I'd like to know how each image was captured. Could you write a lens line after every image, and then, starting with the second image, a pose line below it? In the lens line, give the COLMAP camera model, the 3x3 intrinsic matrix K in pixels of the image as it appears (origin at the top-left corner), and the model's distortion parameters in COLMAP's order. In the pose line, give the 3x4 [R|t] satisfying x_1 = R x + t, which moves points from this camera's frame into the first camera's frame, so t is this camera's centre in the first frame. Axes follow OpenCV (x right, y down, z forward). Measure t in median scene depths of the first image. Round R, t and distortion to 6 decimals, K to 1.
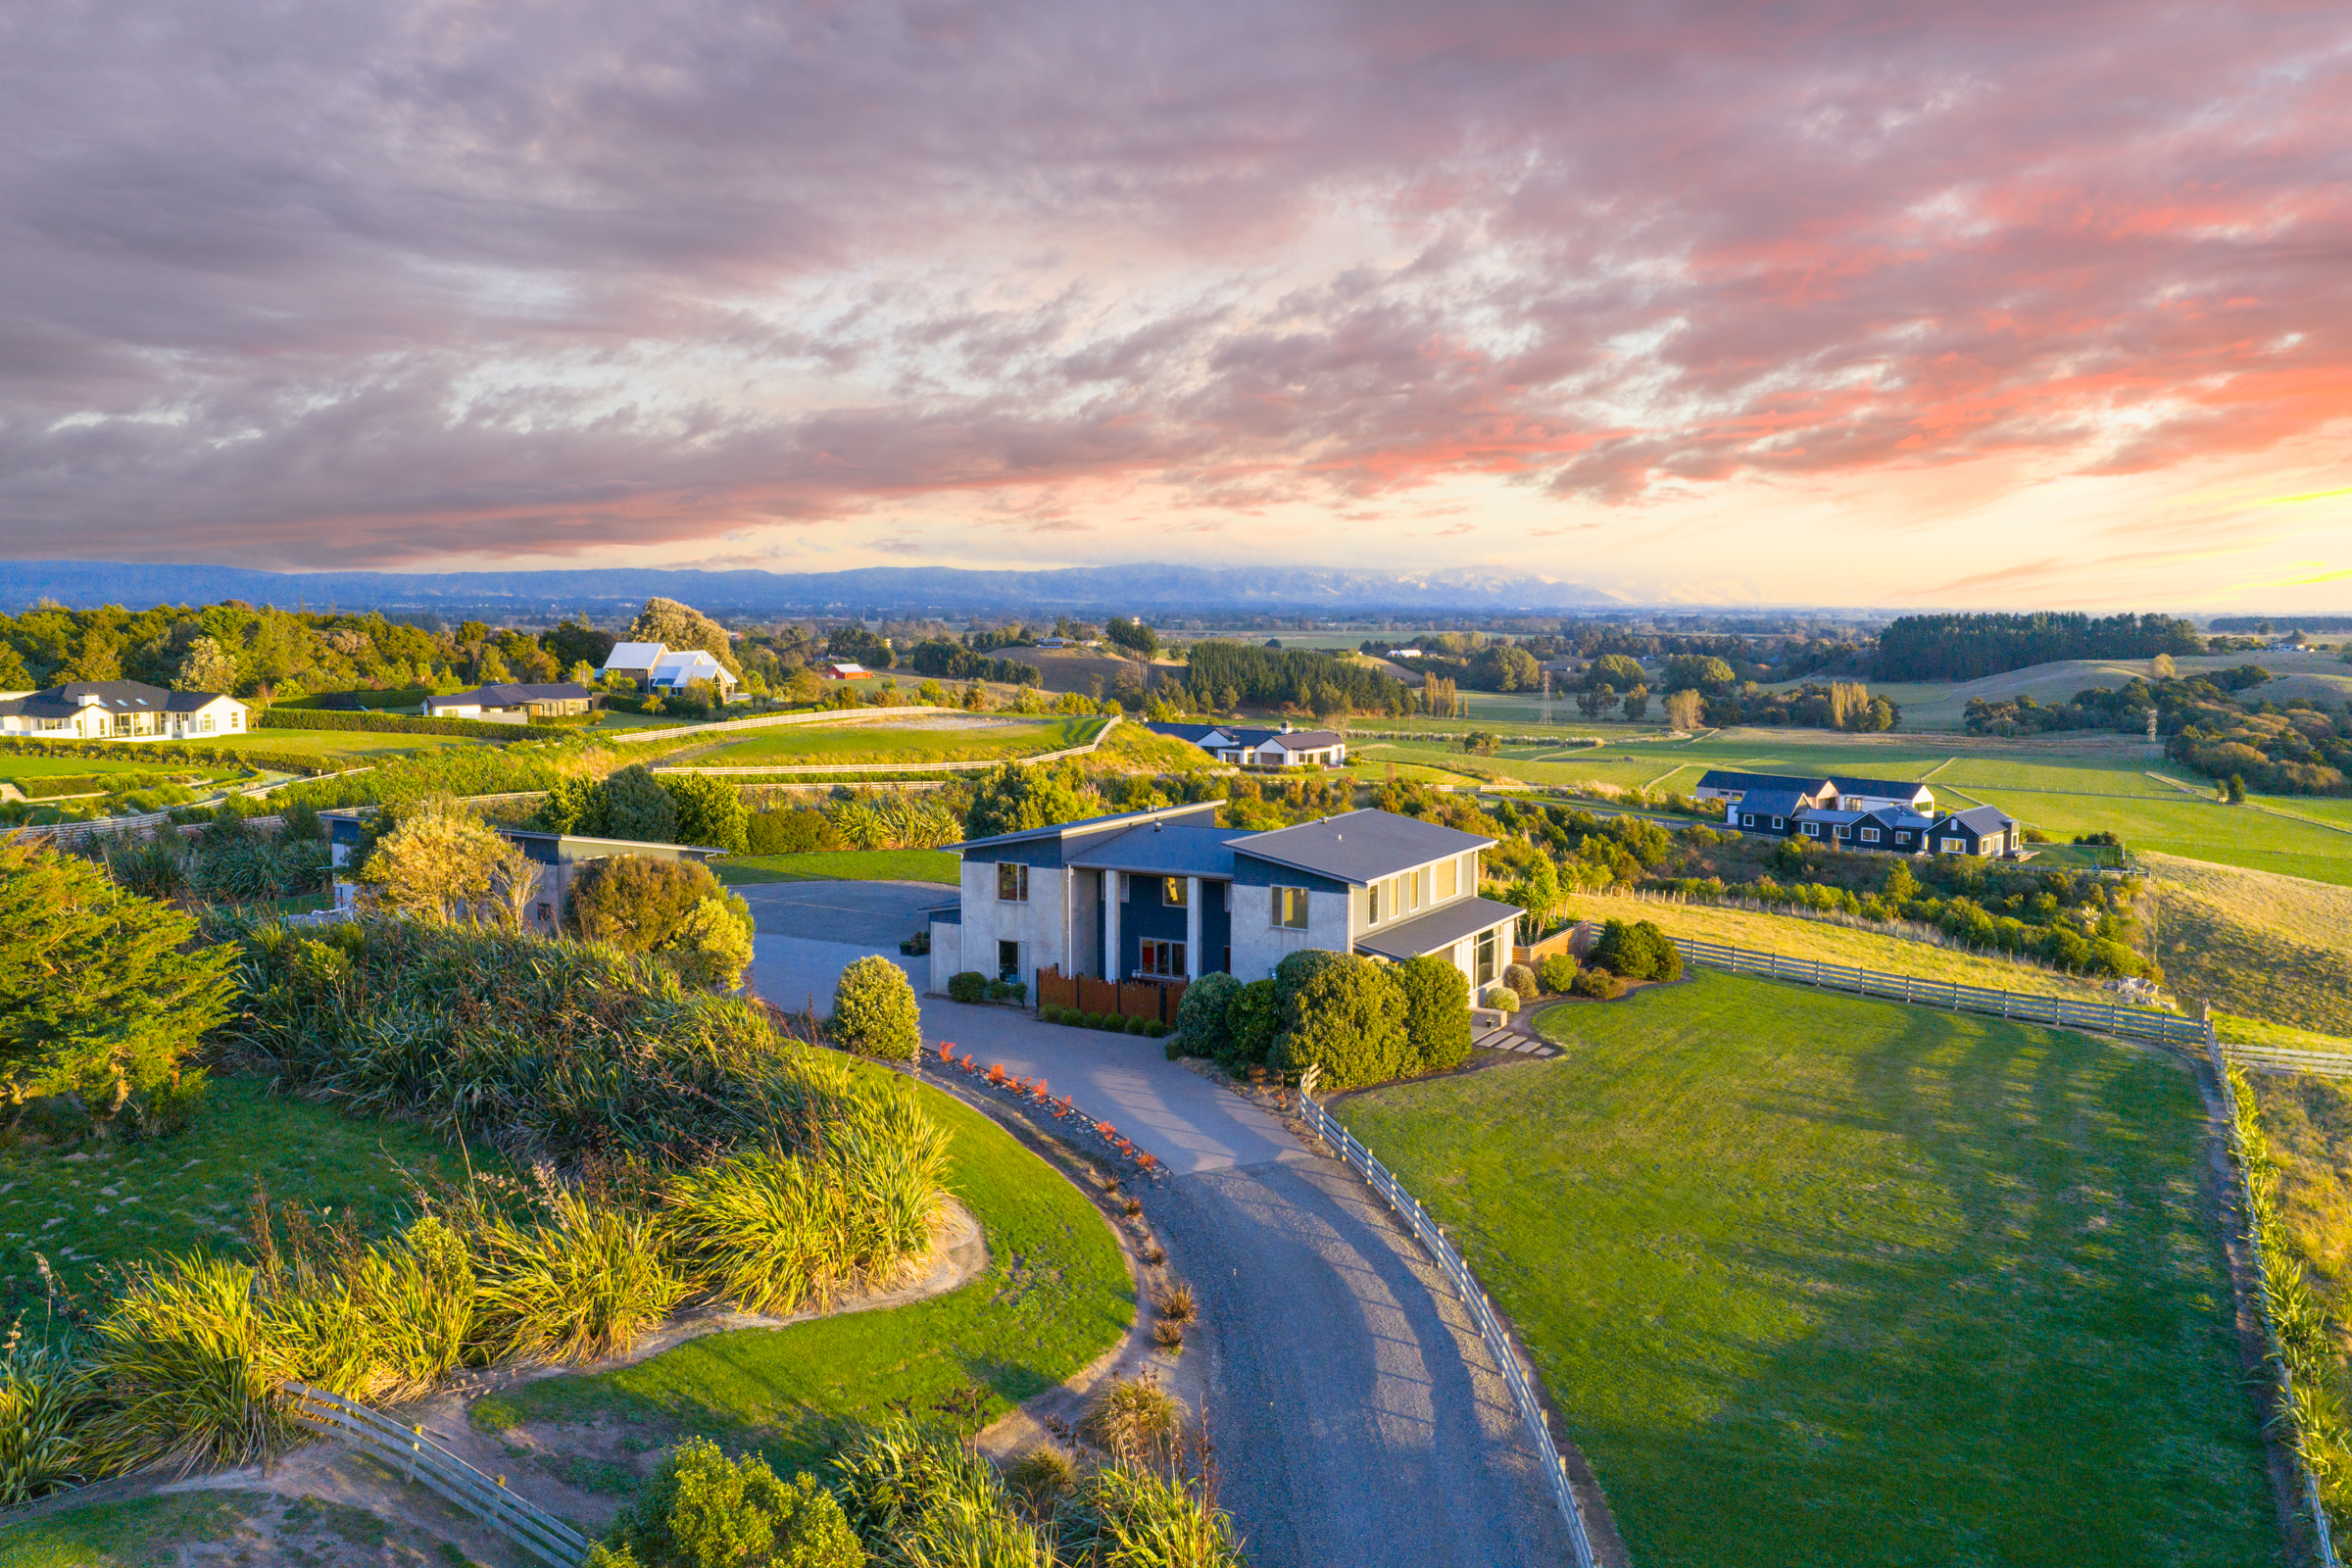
lens RADIAL K [[1931.4, 0, 1176.0], [0, 1931.4, 784.0], [0, 0, 1]] dist [0.005288, -0.006107]
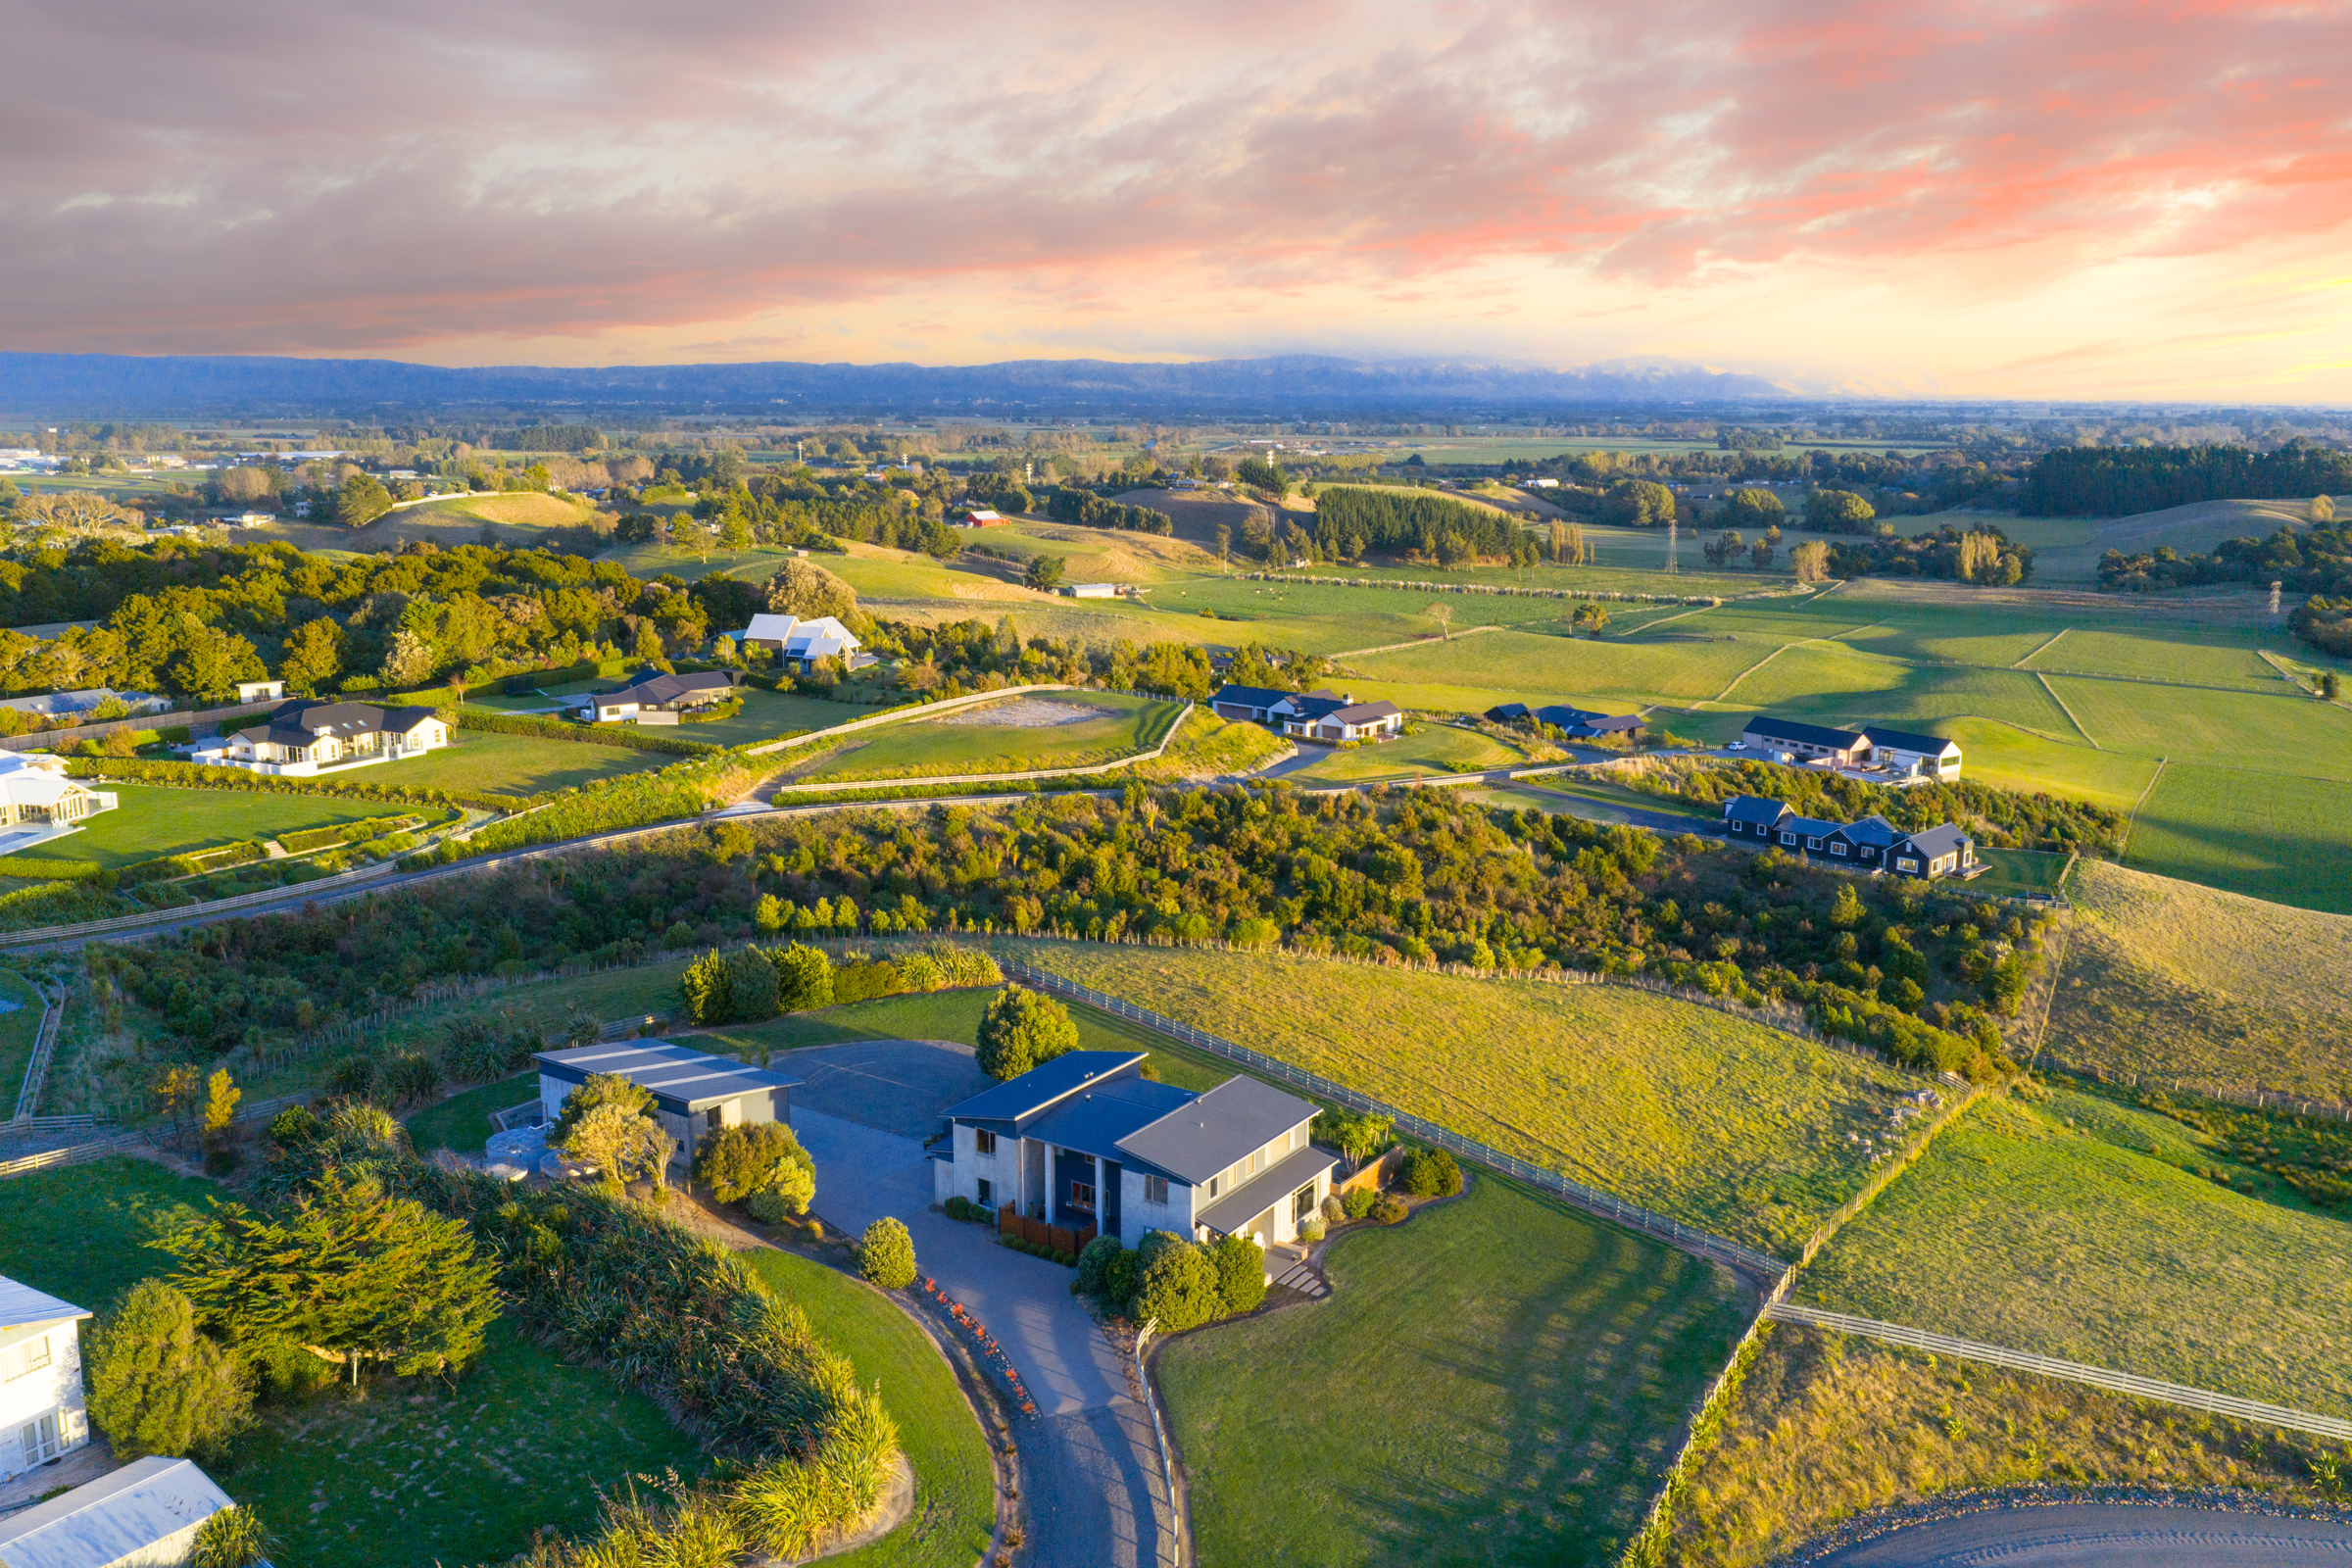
lens RADIAL K [[1931.4, 0, 1176.0], [0, 1931.4, 784.0], [0, 0, 1]] dist [0.005288, -0.006107]
pose [[0.997030, 0.013776, -0.075767, 0.060359], [-0.005663, 0.994322, 0.106262, -0.135557], [0.076801, -0.105517, 0.991447, -0.155299]]
